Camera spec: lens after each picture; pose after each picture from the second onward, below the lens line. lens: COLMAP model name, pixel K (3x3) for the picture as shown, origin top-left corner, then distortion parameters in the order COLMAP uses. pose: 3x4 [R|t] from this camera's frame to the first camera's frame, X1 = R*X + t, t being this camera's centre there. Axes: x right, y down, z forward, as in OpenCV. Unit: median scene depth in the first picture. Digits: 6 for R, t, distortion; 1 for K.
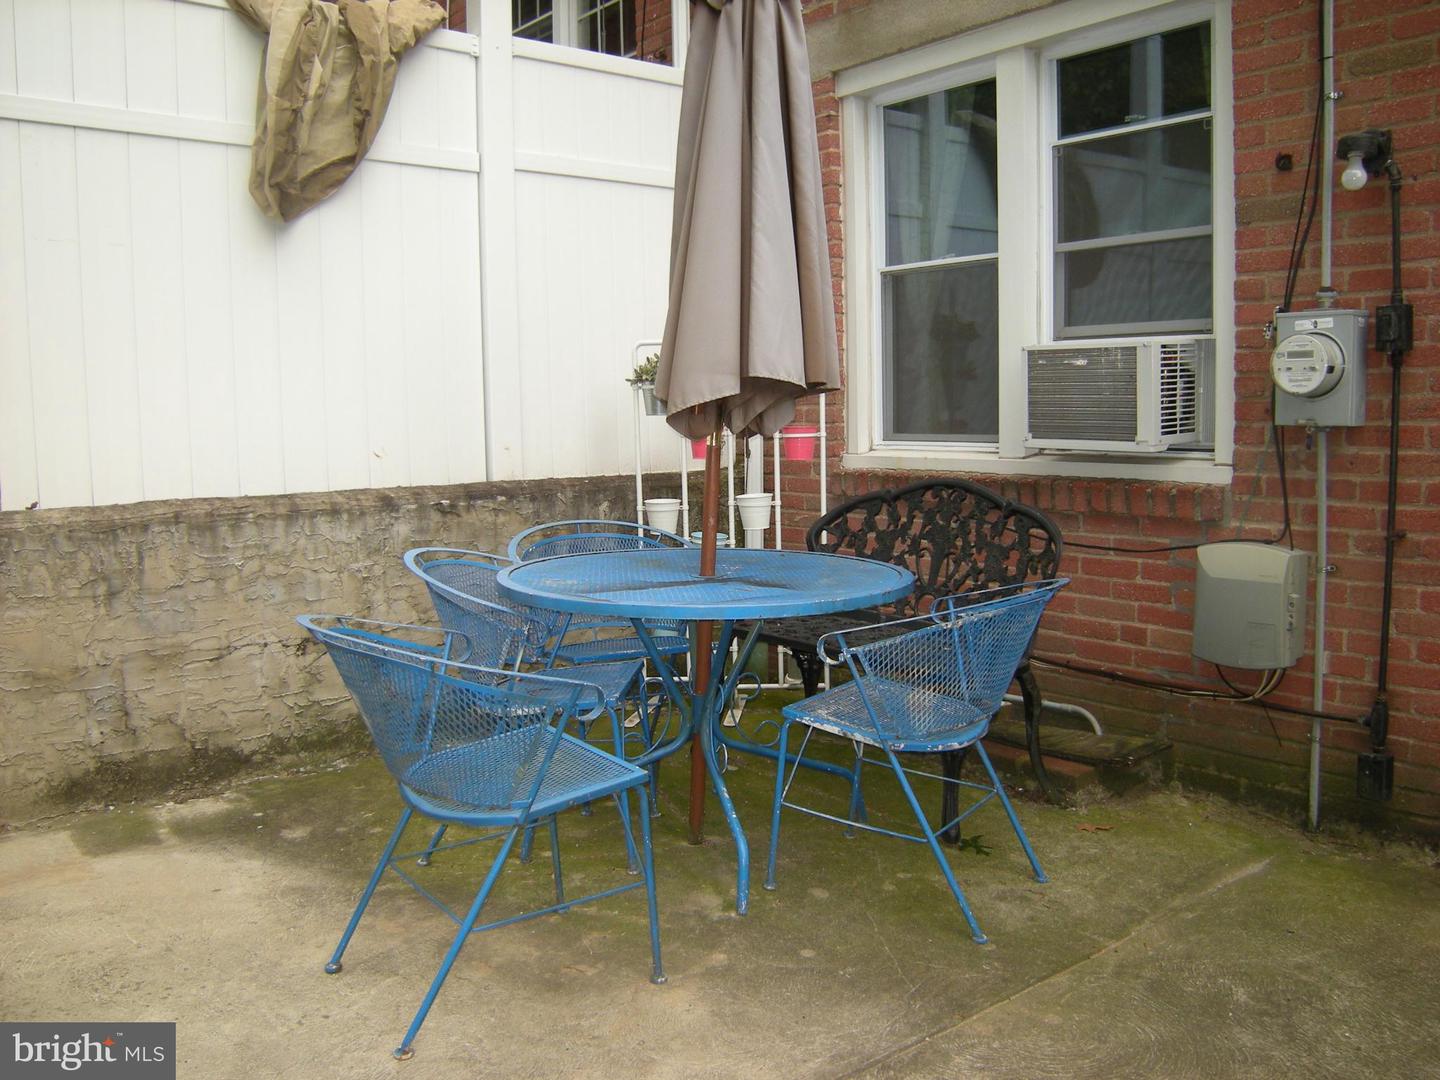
lens RADIAL K [[1200.6, 0, 721.4], [0, 1200.6, 532.4], [0, 0, 1]] dist [-0.074115, -0.004352]
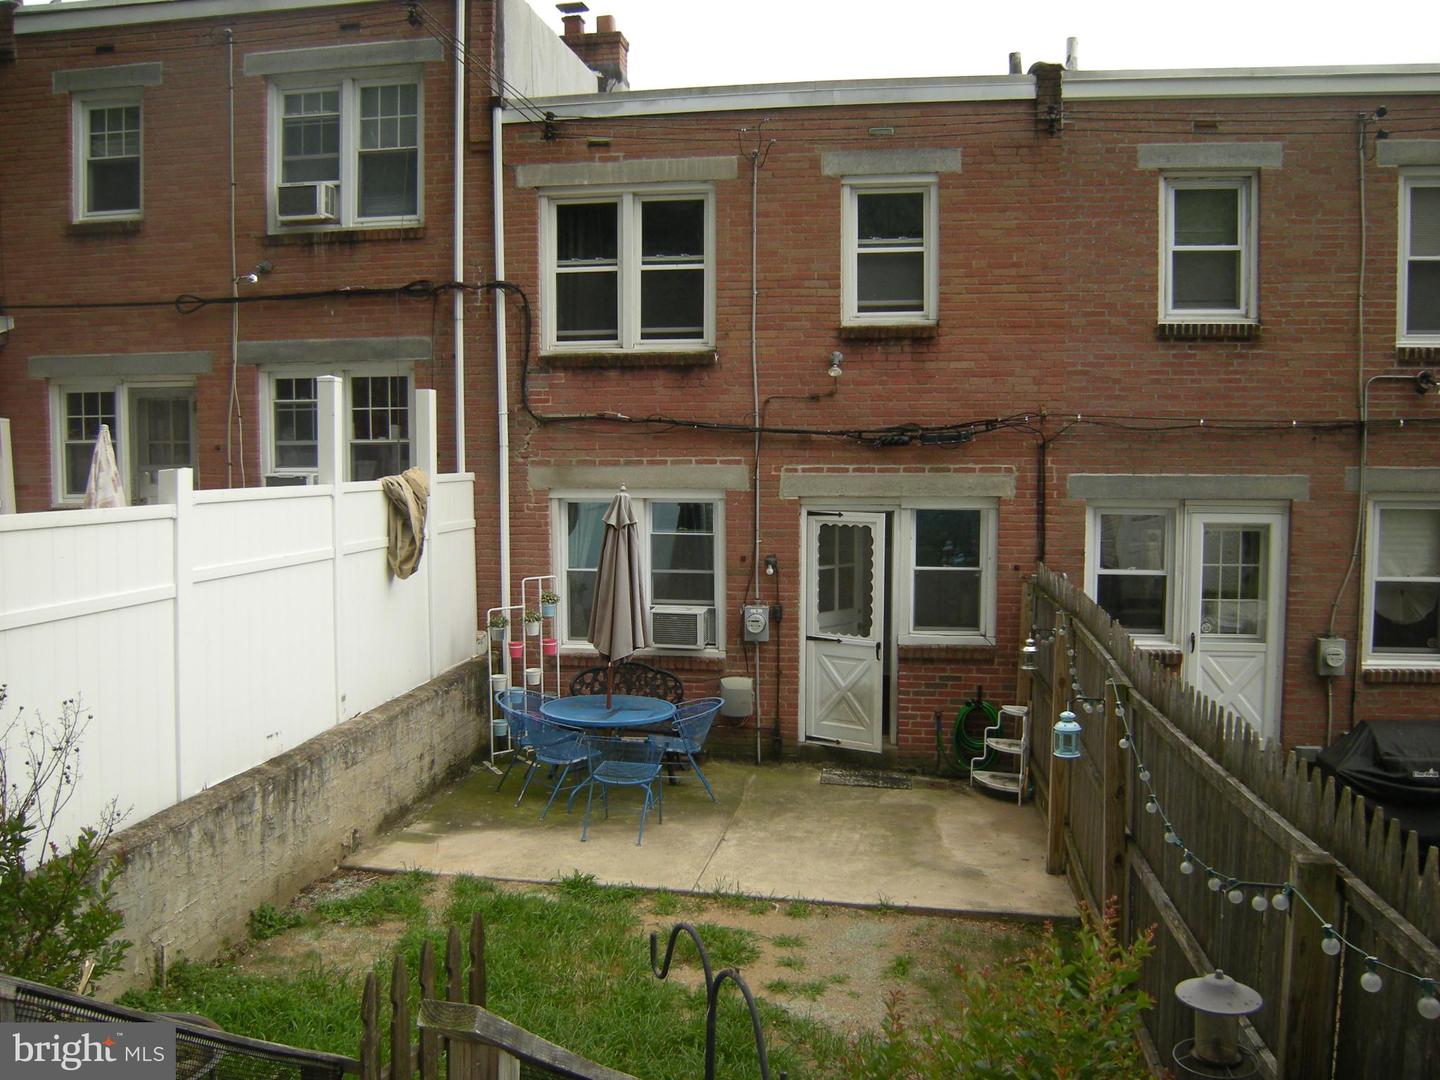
lens RADIAL K [[1200.6, 0, 719.1], [0, 1200.6, 540.0], [0, 0, 1]] dist [-0.074115, -0.004352]
pose [[0.746679, -0.030268, 0.664496, -1.731804], [0.058330, 0.998095, -0.020081, -0.298862], [-0.662622, 0.053754, 0.747022, -1.403109]]
